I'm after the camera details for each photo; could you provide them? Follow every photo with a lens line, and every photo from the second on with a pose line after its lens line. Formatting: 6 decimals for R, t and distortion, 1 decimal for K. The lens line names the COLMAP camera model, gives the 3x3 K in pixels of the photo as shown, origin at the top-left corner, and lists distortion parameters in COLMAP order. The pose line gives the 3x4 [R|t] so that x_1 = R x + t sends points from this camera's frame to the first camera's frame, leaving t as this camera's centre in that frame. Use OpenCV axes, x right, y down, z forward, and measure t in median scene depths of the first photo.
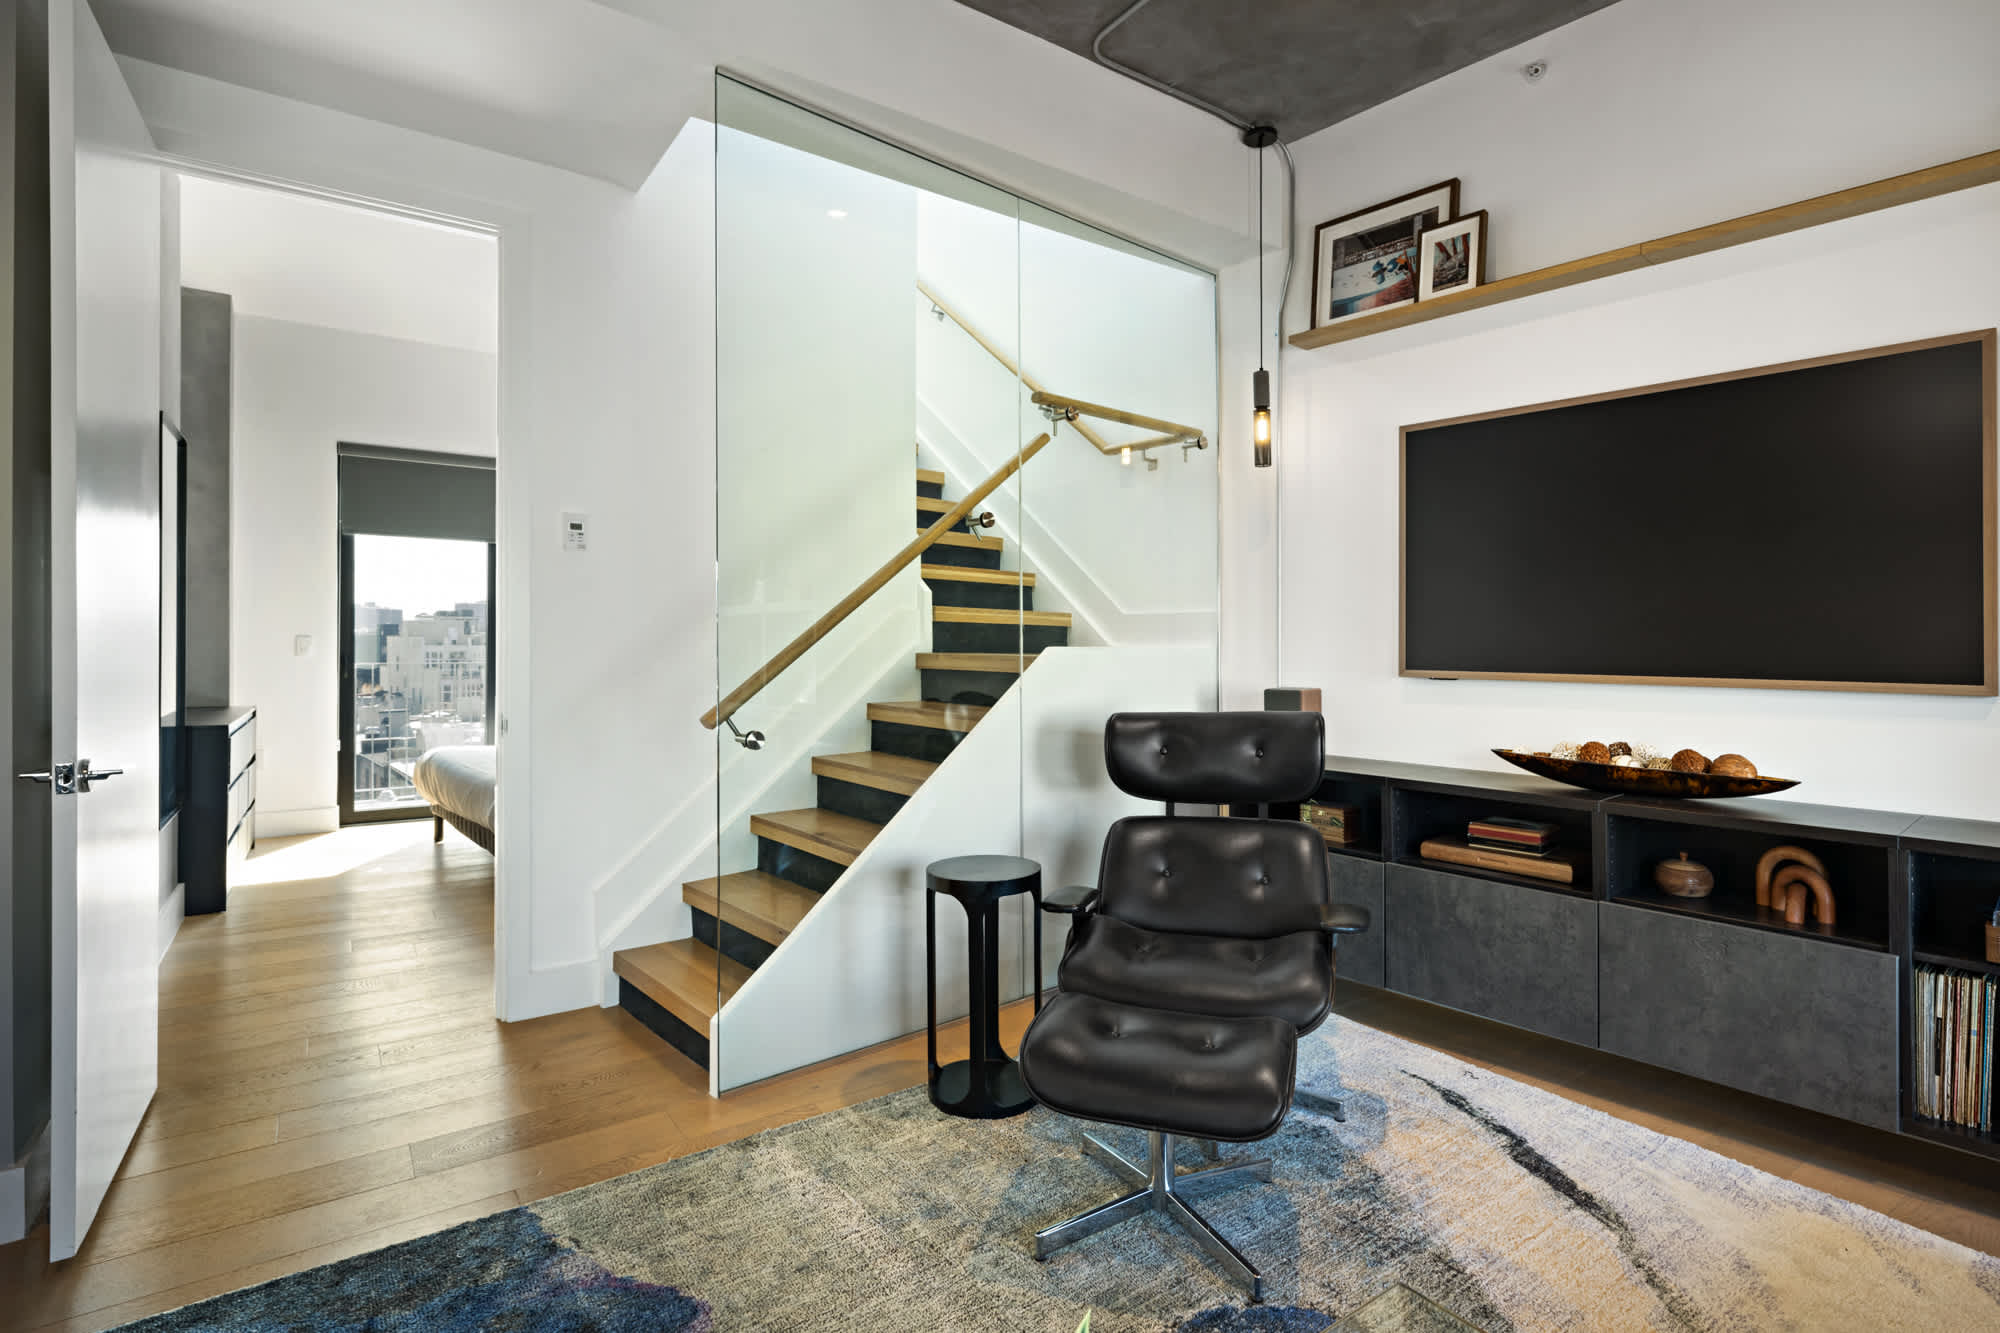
lens RADIAL K [[1018.2, 0, 1008.0], [0, 1018.2, 629.9], [0, 0, 1]] dist [-0.015348, 0.004689]
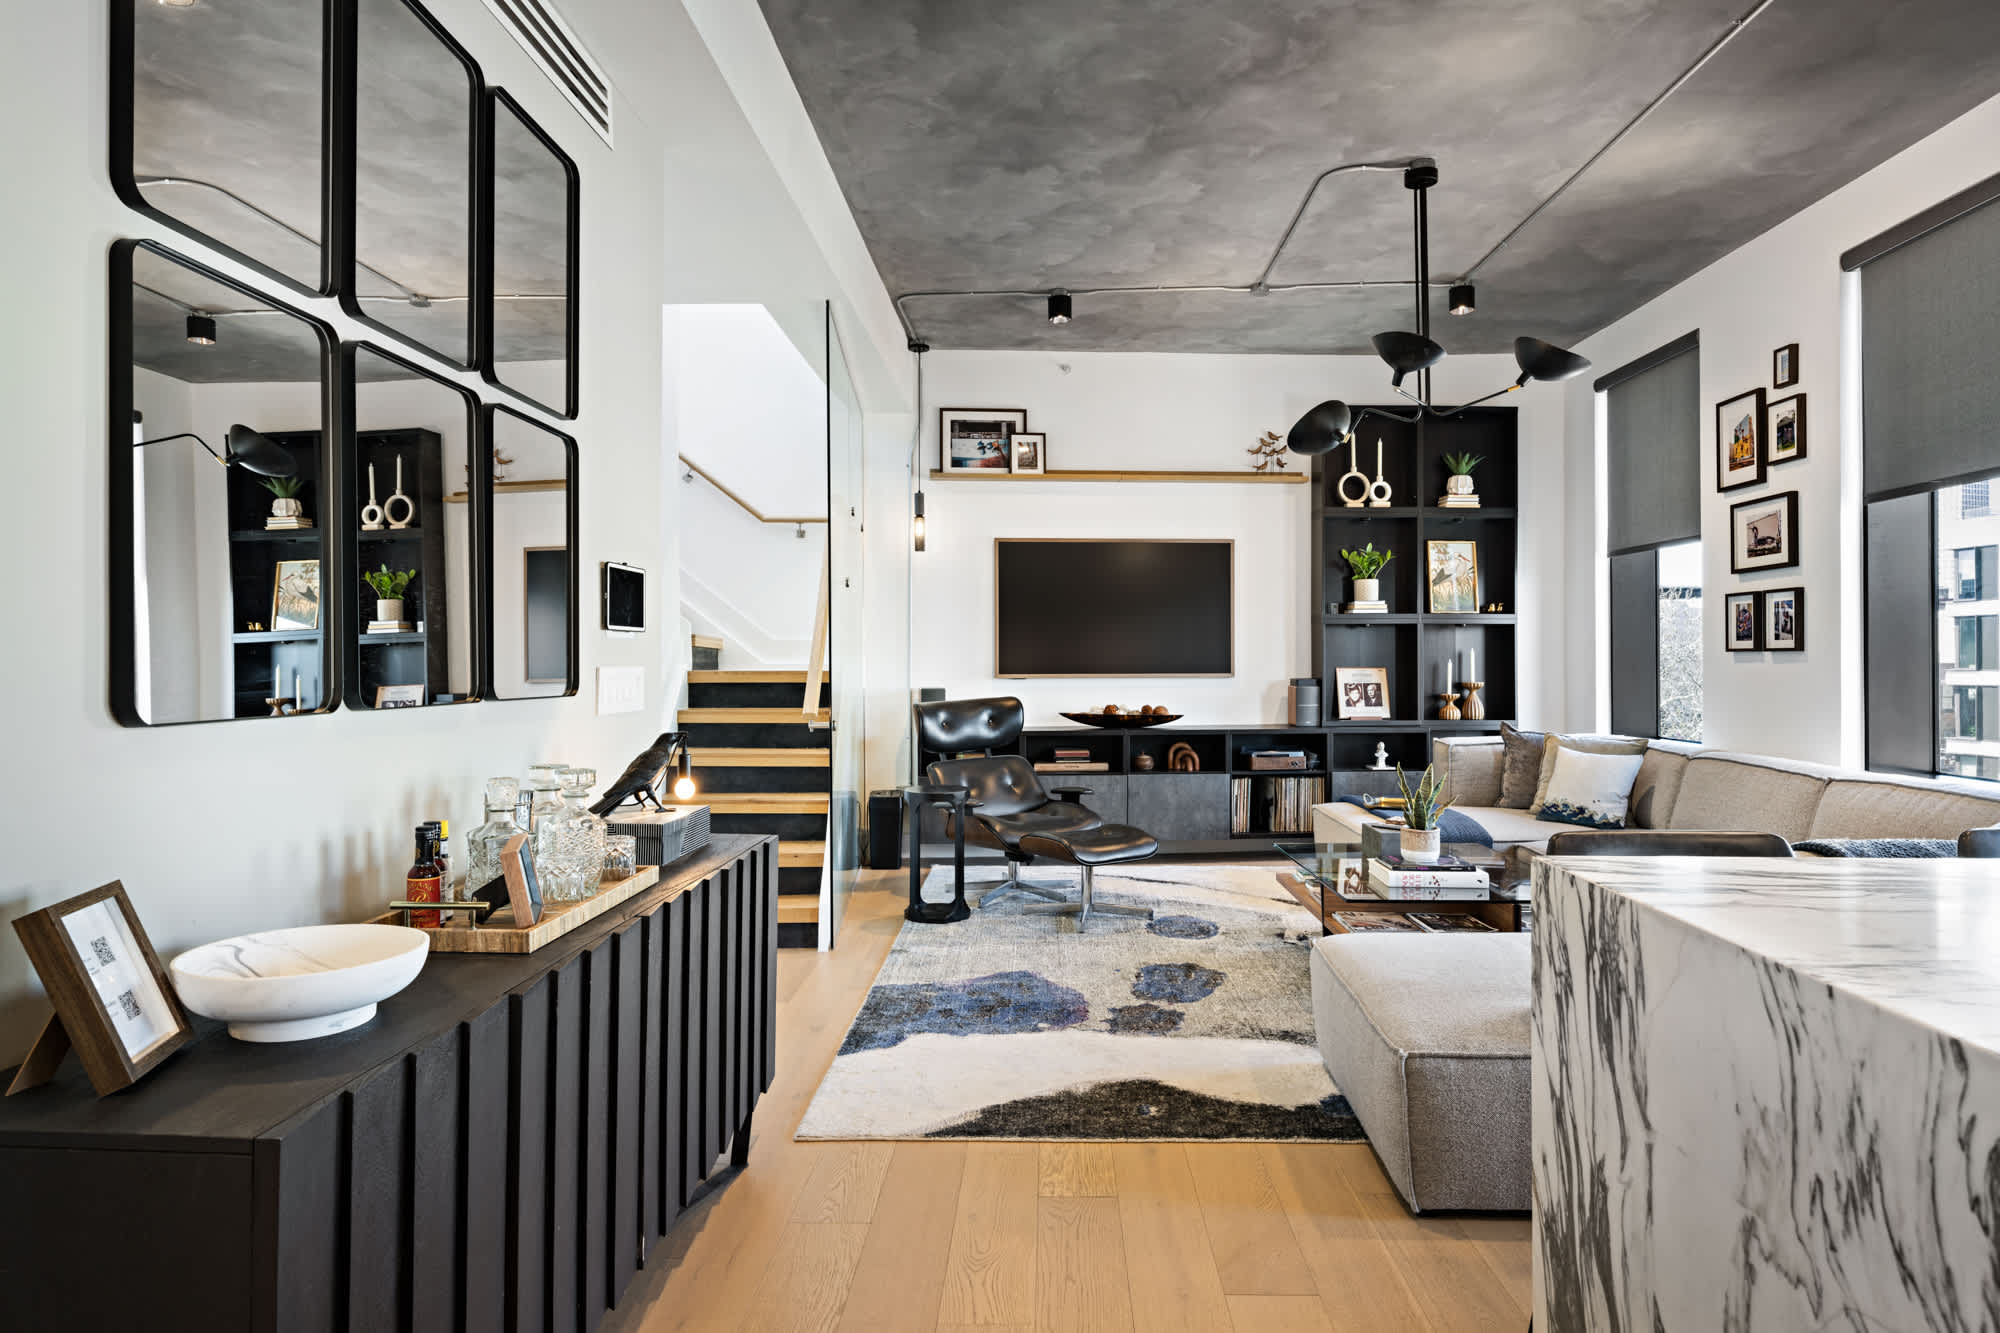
lens RADIAL K [[1099.5, 0, 1022.6], [0, 1099.5, 661.5], [0, 0, 1]] dist [0.003431, 0.001665]
pose [[0.602379, -0.002830, 0.798205, -1.250748], [0.004293, 0.999991, 0.000305, 0.017364], [-0.798199, 0.003243, 0.602386, -0.221393]]
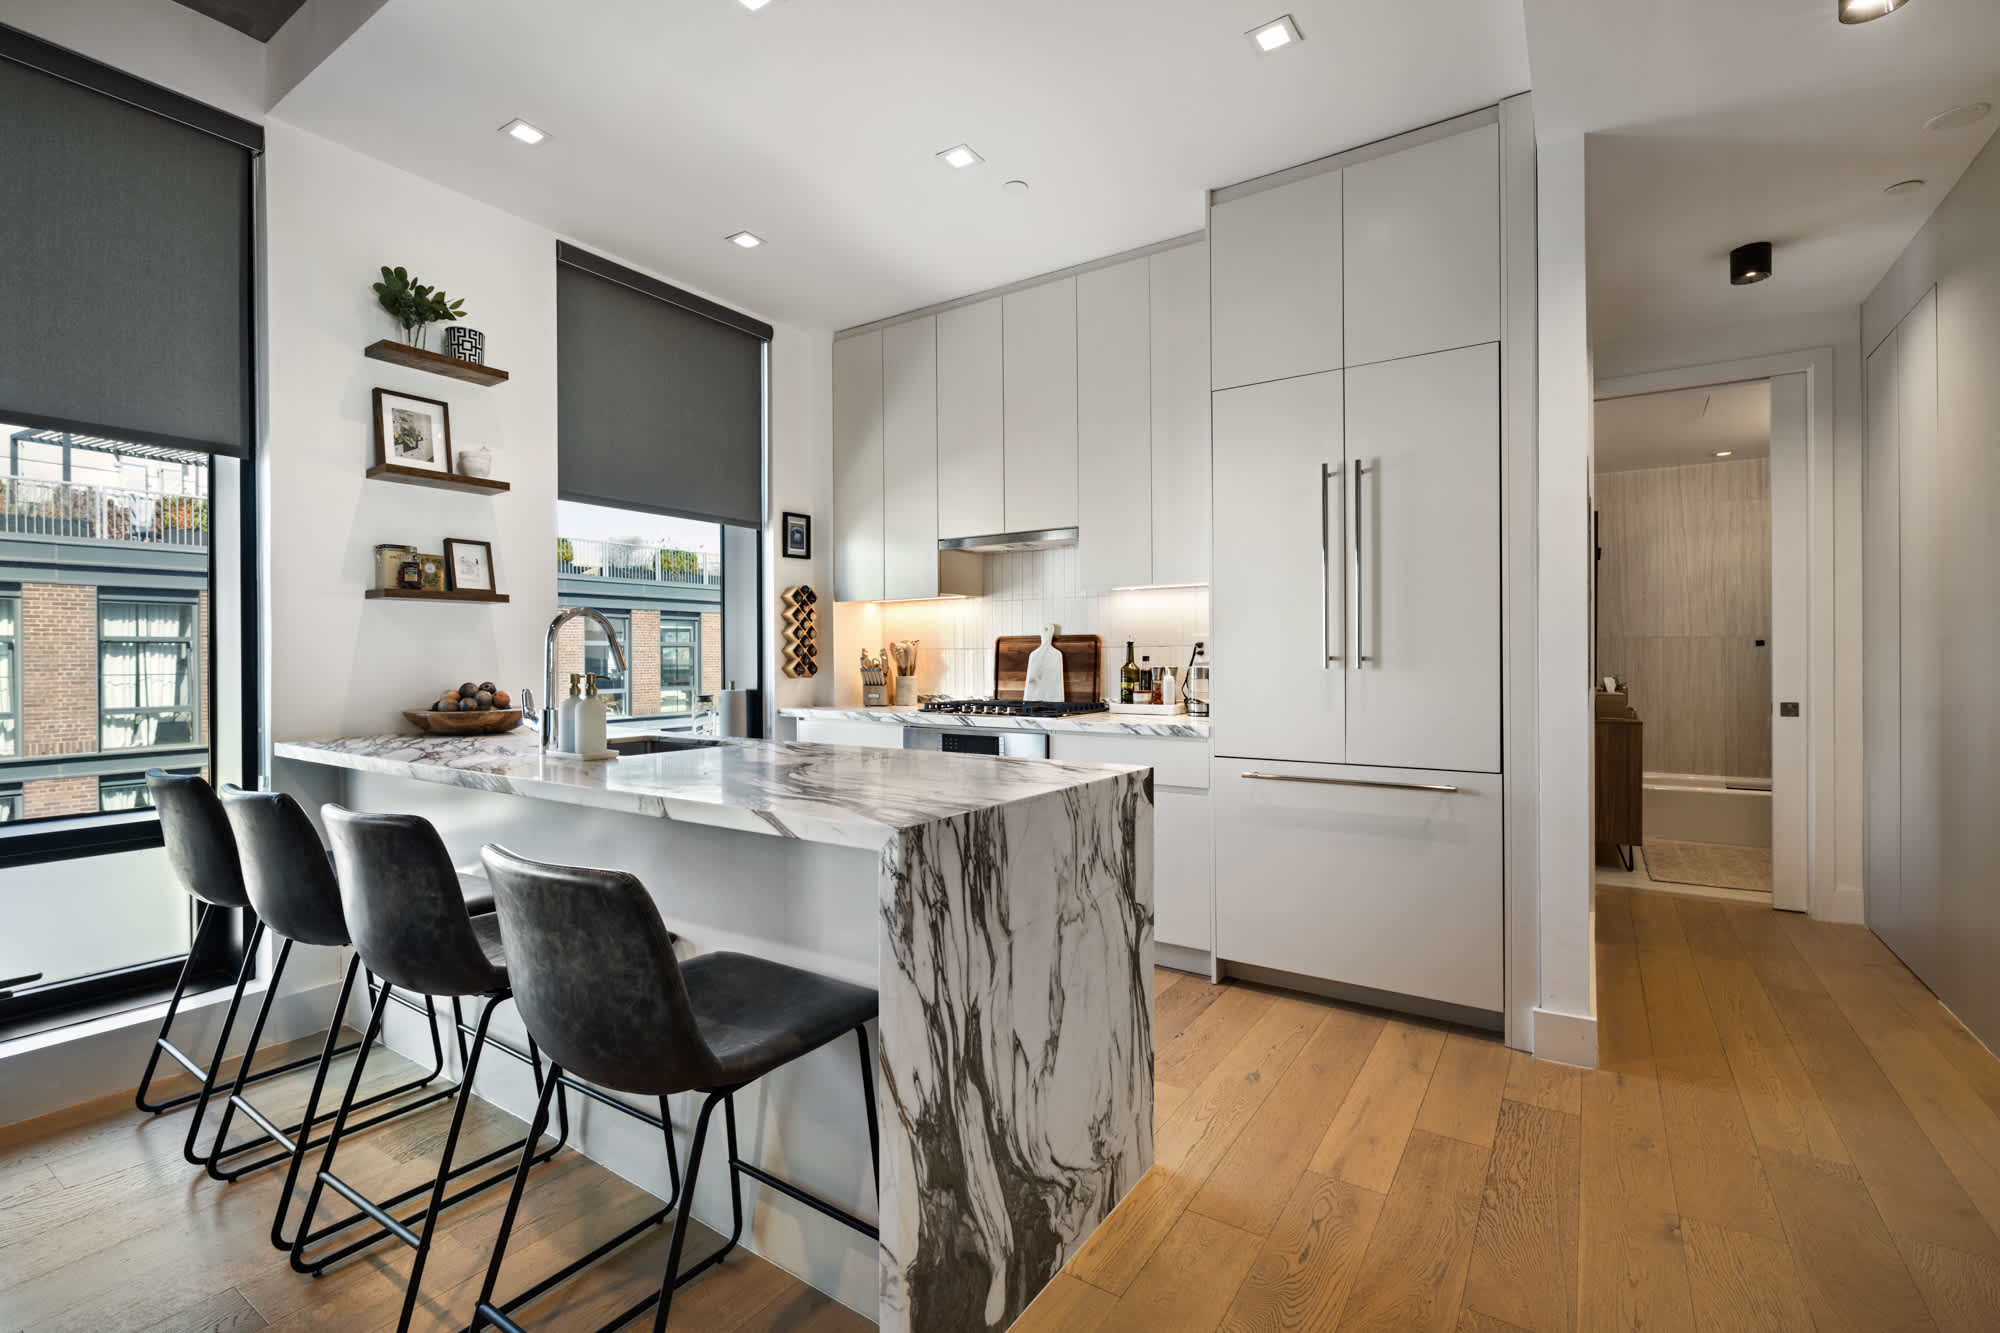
lens RADIAL K [[891.3, 0, 1026.3], [0, 891.3, 651.1], [0, 0, 1]] dist [-0.006394, 0.001117]
pose [[-0.926819, 0.003235, -0.375494, -0.649368], [0.004533, 0.999986, -0.002574, 0.017387], [0.375480, -0.004087, -0.926821, 0.302159]]
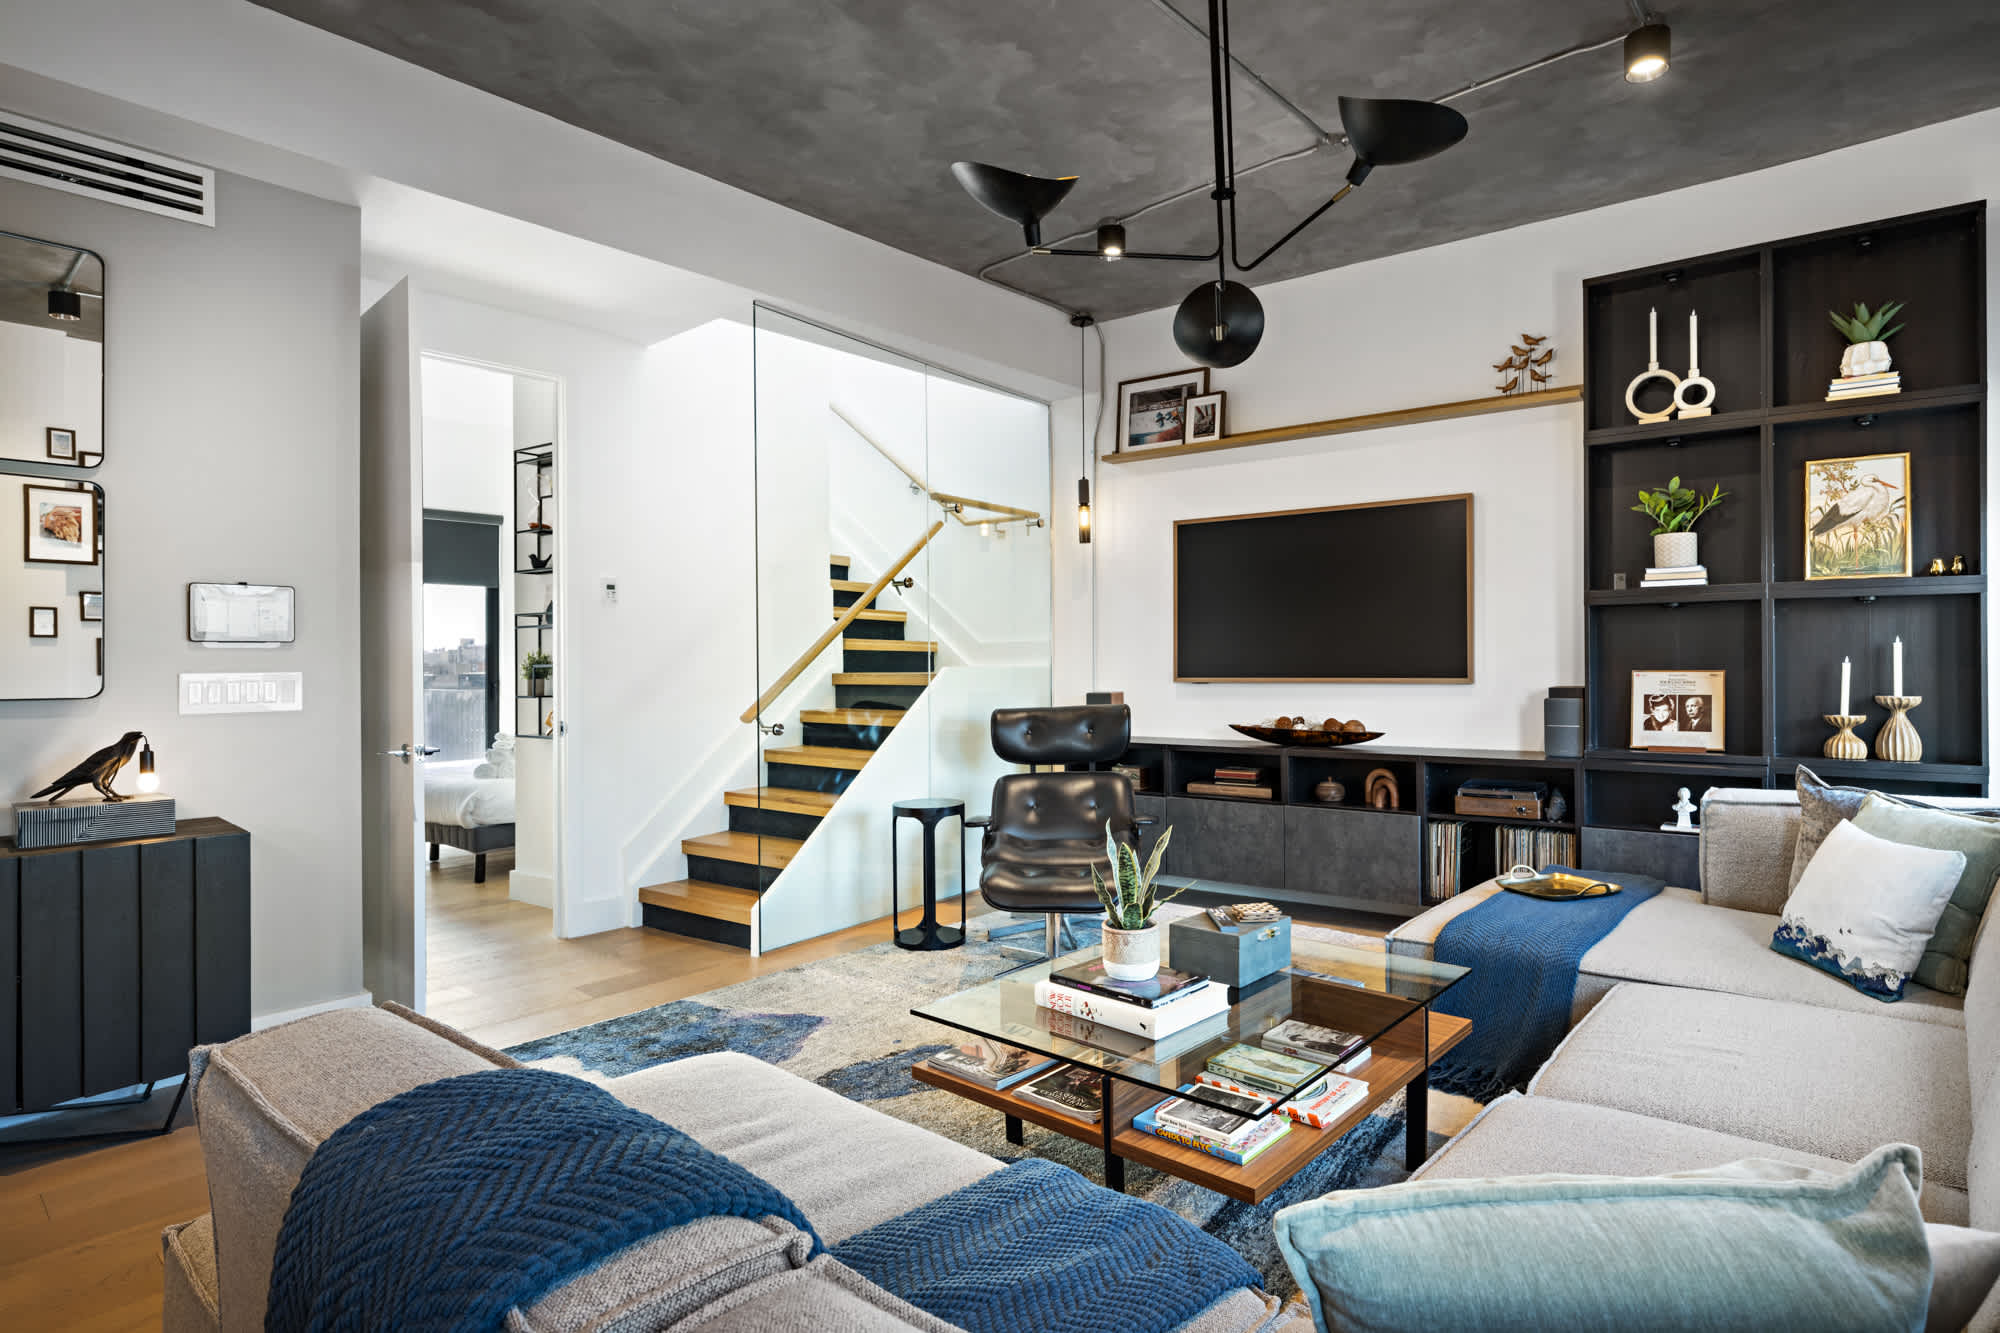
lens RADIAL K [[1041.5, 0, 1028.4], [0, 1041.5, 669.0], [0, 0, 1]] dist [-0.002998, 0.000410]
pose [[0.972300, -0.008441, 0.233585, -0.223705], [0.007882, 0.999963, 0.003327, 0.019998], [-0.233604, -0.001394, 0.972331, -0.547940]]
